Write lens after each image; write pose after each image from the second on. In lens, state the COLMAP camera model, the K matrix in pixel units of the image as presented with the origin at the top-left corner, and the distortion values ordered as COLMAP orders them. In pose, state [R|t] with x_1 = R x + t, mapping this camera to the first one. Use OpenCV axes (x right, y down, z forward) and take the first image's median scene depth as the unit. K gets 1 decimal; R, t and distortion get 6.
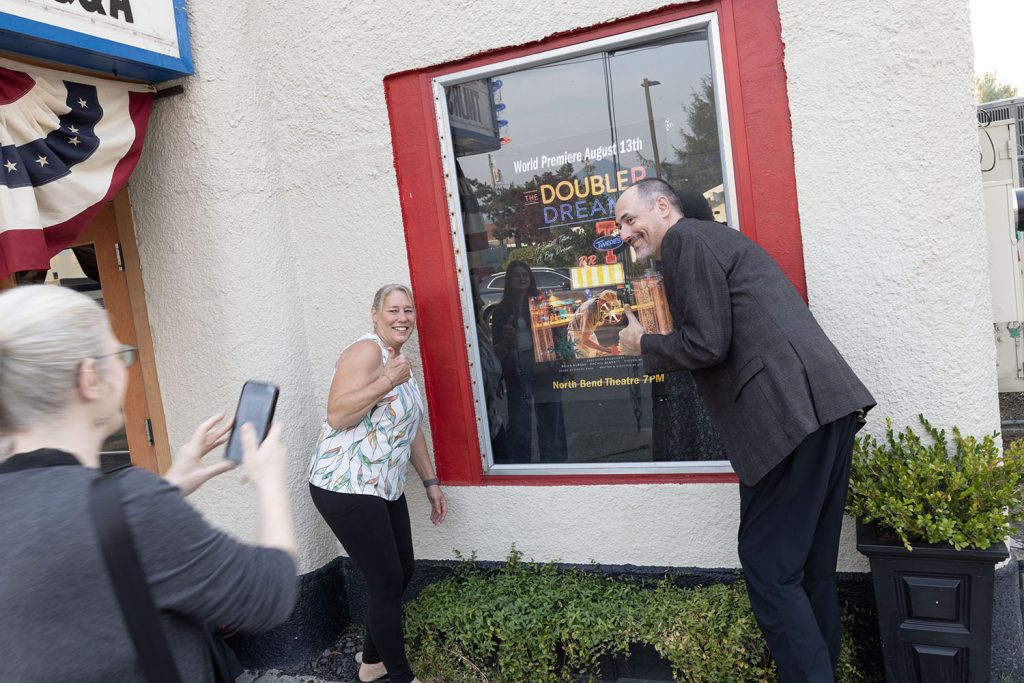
lens RADIAL K [[795.5, 0, 512.3], [0, 795.5, 331.5], [0, 0, 1]] dist [-0.013466, -0.009488]
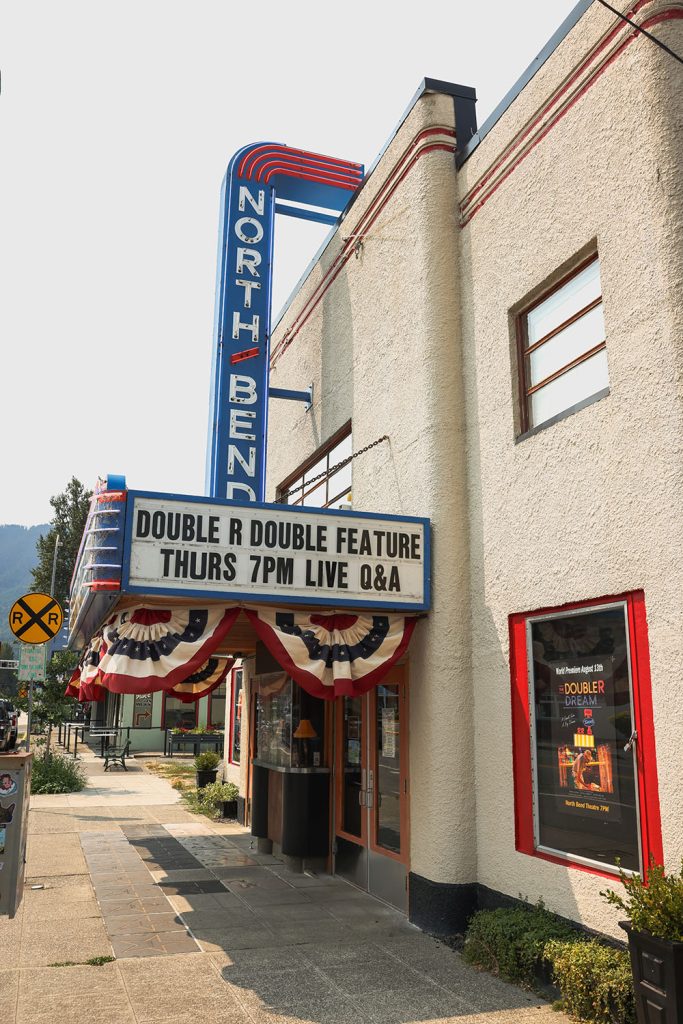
lens RADIAL K [[795.5, 0, 344.1], [0, 795.5, 516.2], [0, 0, 1]] dist [-0.013466, -0.009488]
pose [[0.677411, -0.043335, -0.734328, 1.024601], [-0.148744, 0.969573, -0.194433, -0.127997], [0.720410, 0.240937, 0.650353, -0.601141]]
